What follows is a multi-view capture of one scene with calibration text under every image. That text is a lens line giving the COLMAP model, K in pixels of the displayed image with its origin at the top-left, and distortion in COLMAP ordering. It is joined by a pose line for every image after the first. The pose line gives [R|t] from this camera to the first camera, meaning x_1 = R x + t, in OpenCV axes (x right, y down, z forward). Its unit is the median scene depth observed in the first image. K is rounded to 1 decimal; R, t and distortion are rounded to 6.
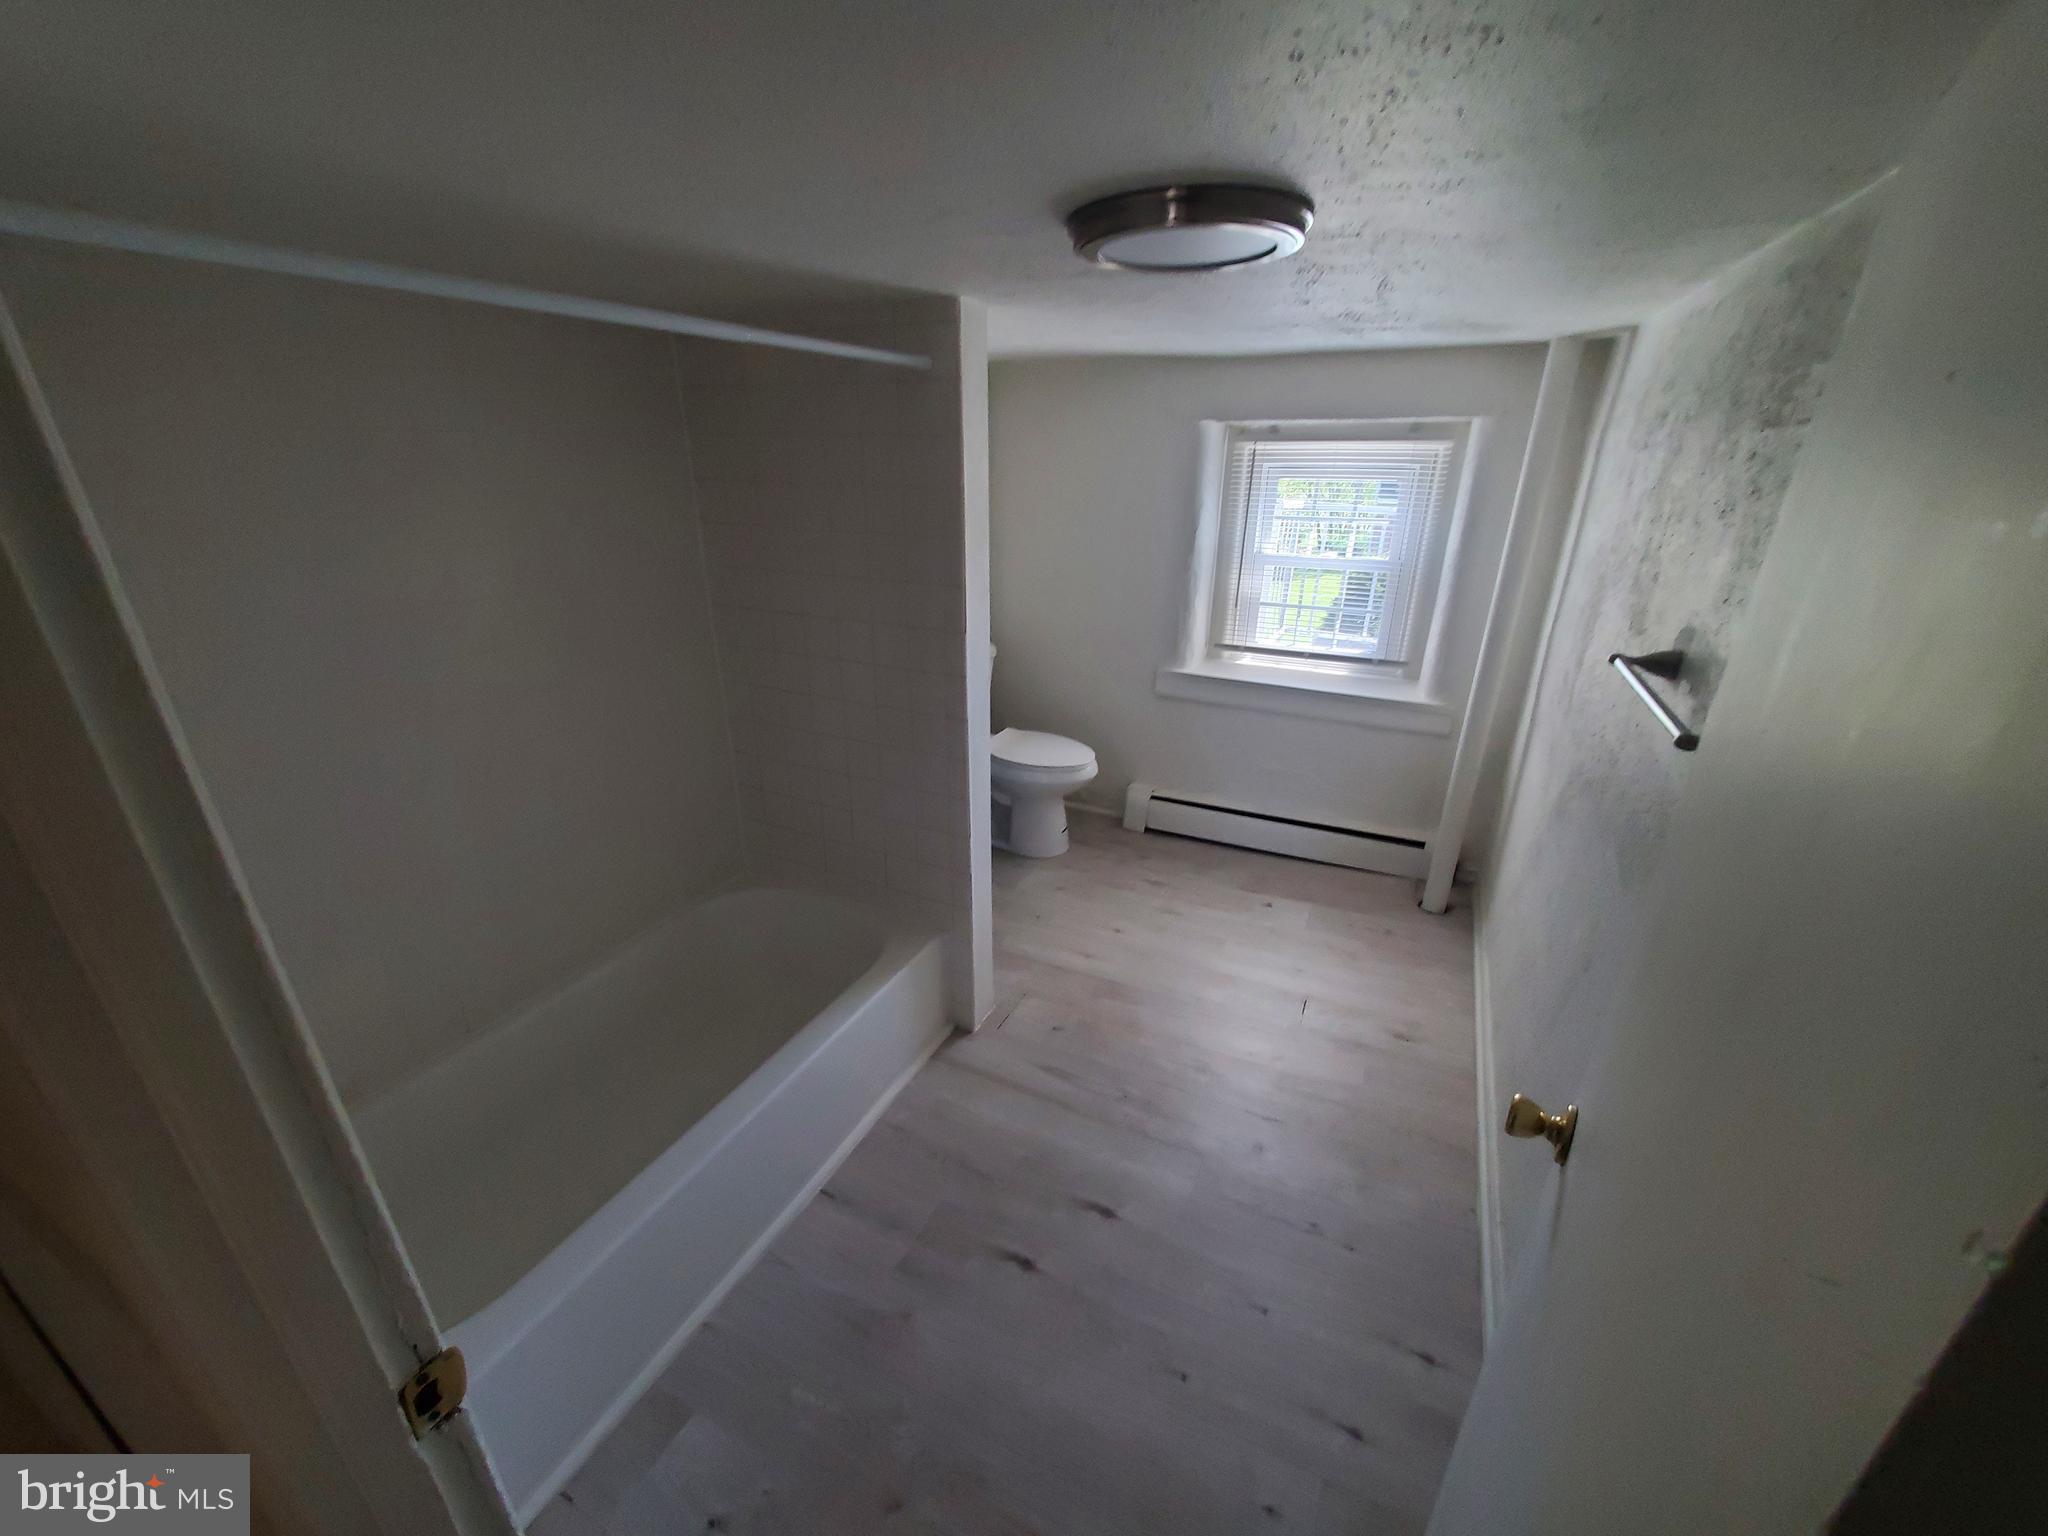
lens RADIAL K [[807.0, 0, 1024.0], [0, 807.0, 768.0], [0, 0, 1]] dist [0.000139, 0.000037]
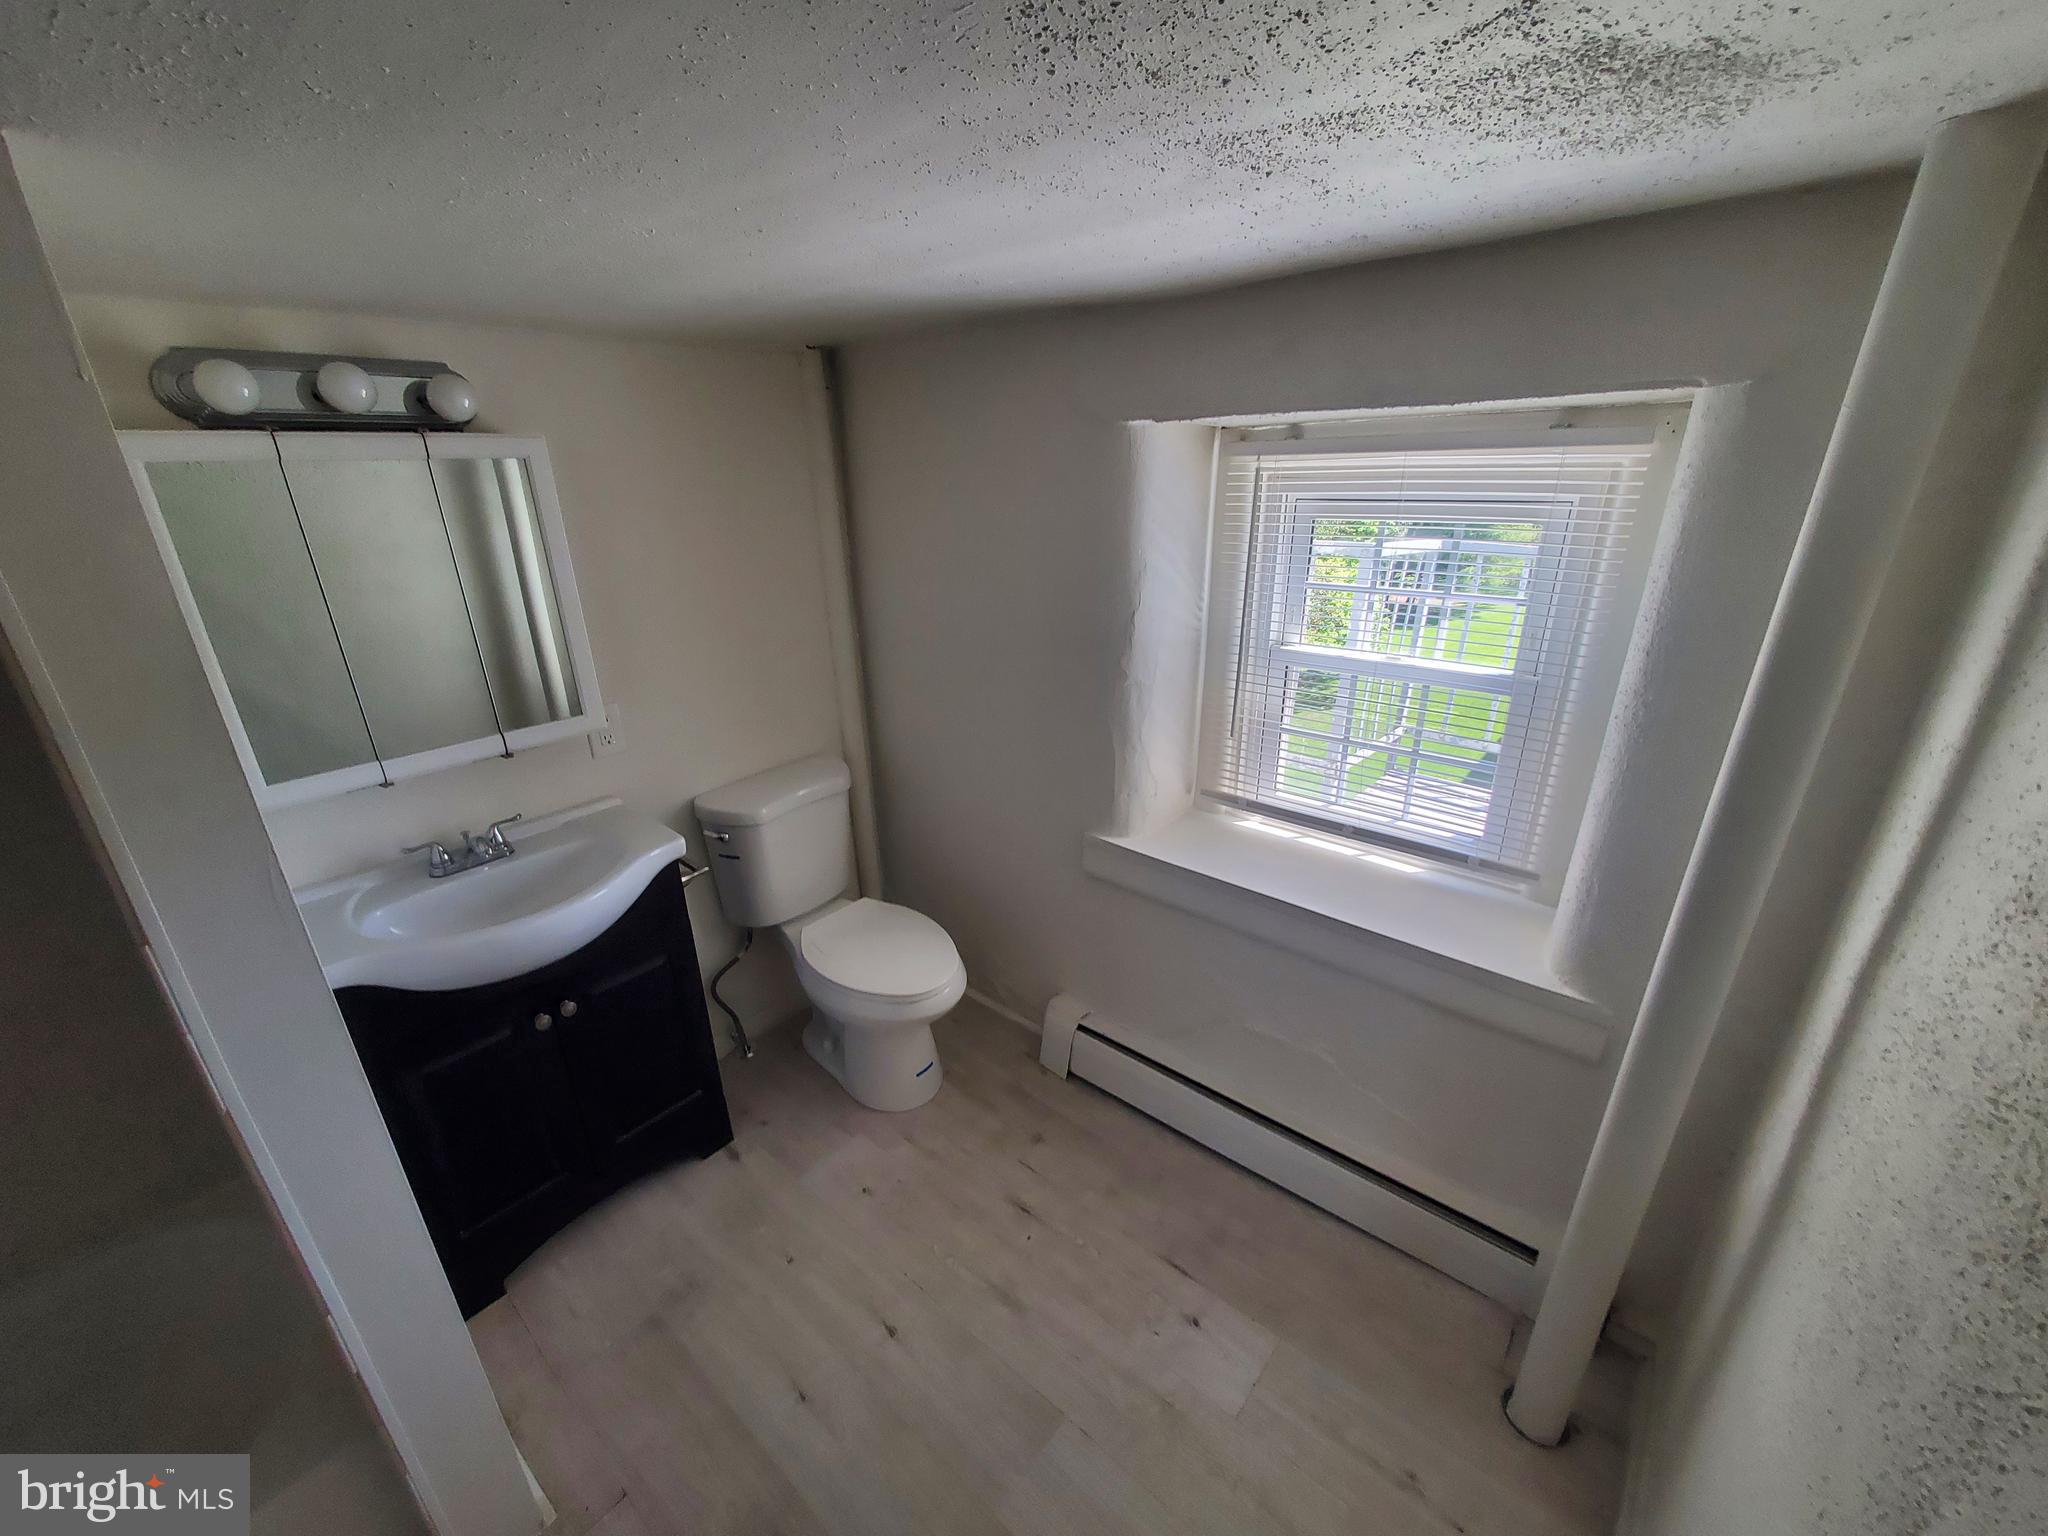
lens RADIAL K [[822.4, 0, 1017.9], [0, 822.4, 790.8], [0, 0, 1]] dist [0.018910, -0.000026]
pose [[0.966644, 0.078101, -0.243927, 0.278302], [-0.076476, 0.996941, 0.016140, -0.168375], [0.244441, 0.003053, 0.969659, 0.404473]]
